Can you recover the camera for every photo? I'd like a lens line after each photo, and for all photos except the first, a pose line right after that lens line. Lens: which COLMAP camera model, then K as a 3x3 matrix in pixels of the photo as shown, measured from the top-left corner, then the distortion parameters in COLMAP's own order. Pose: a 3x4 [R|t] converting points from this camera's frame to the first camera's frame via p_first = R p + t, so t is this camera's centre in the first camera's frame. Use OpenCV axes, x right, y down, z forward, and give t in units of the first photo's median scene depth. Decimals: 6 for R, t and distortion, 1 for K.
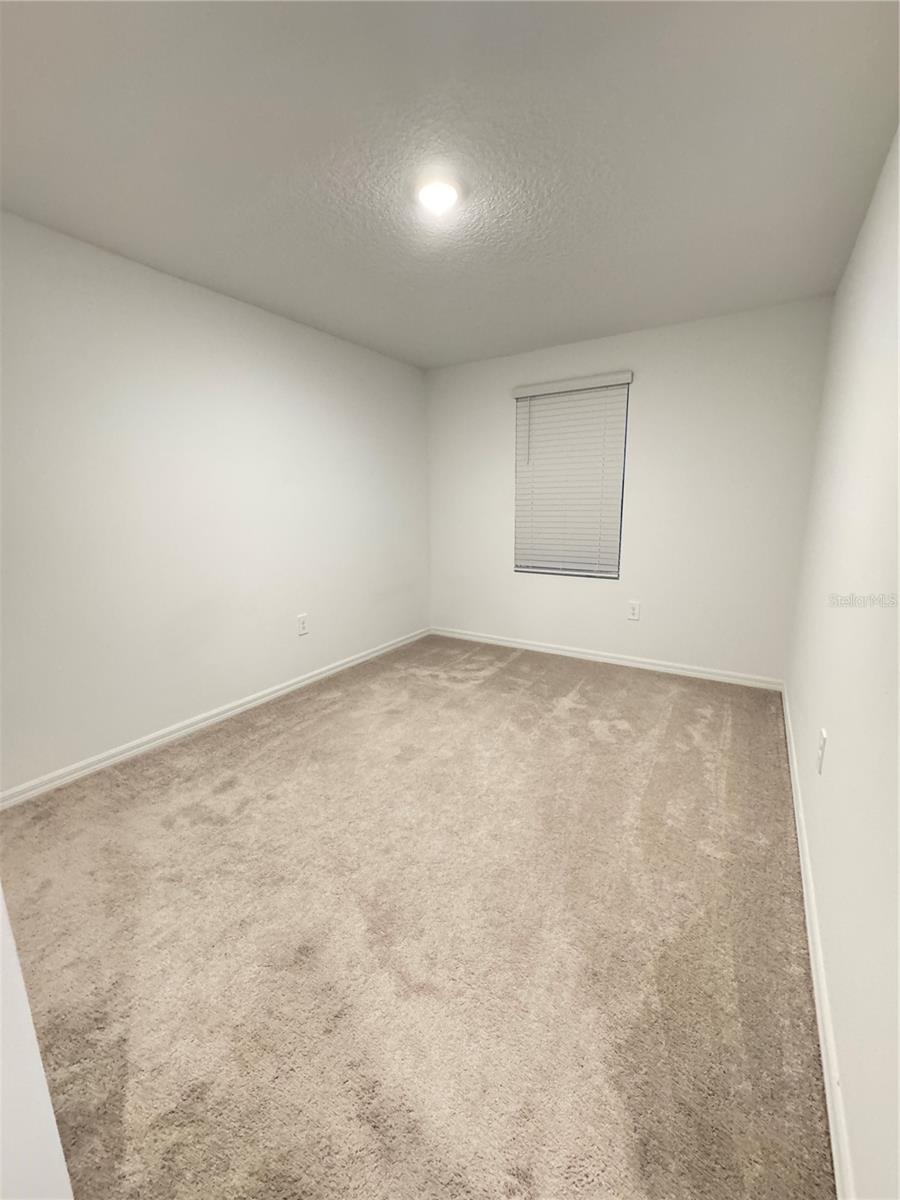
lens RADIAL K [[480.4, 0, 450.0], [0, 480.4, 600.0], [0, 0, 1]] dist [-0.000012, -0.000047]
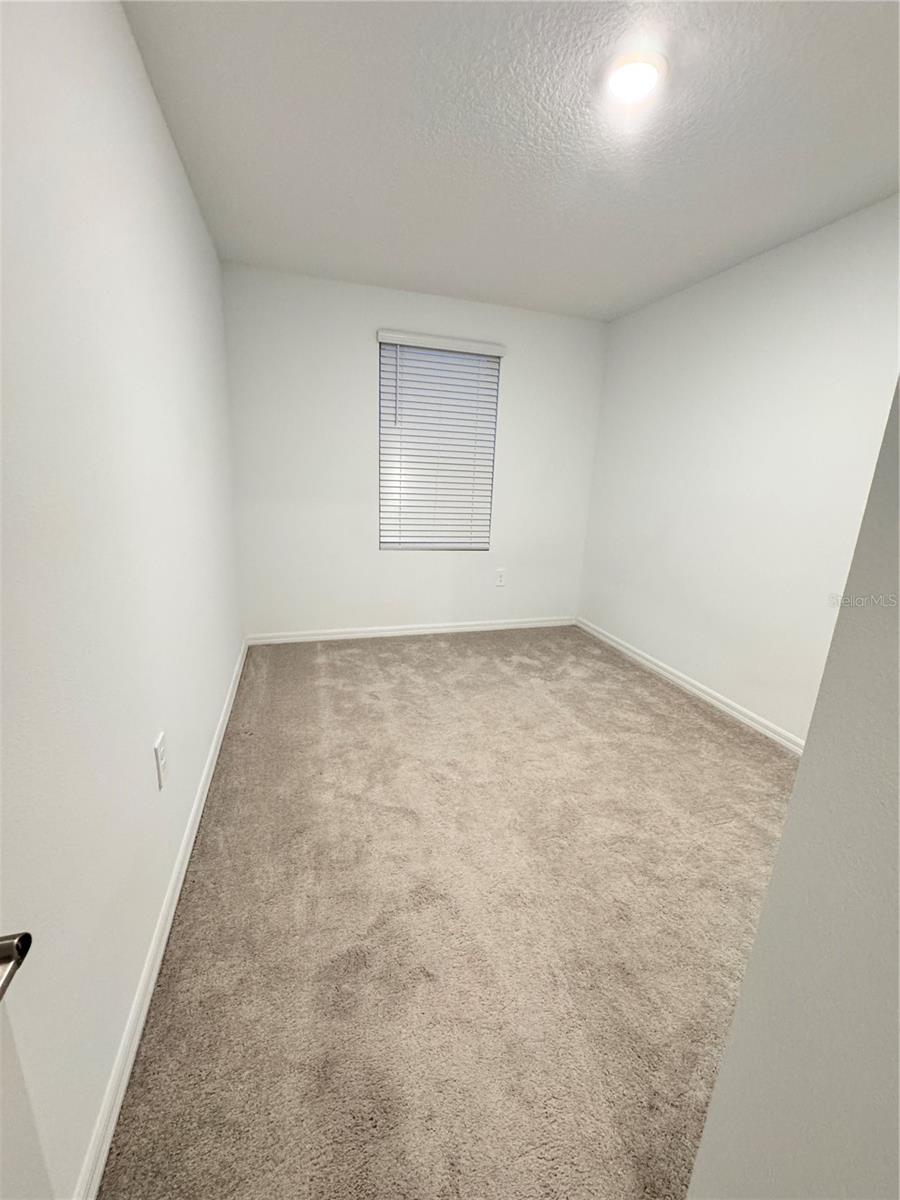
lens RADIAL K [[480.4, 0, 450.0], [0, 480.4, 600.0], [0, 0, 1]] dist [-0.000012, -0.000047]
pose [[0.594929, -0.146108, 0.790387, -0.527841], [0.099268, 0.989168, 0.108134, -0.054771], [-0.797624, 0.014128, 0.602989, 0.411199]]
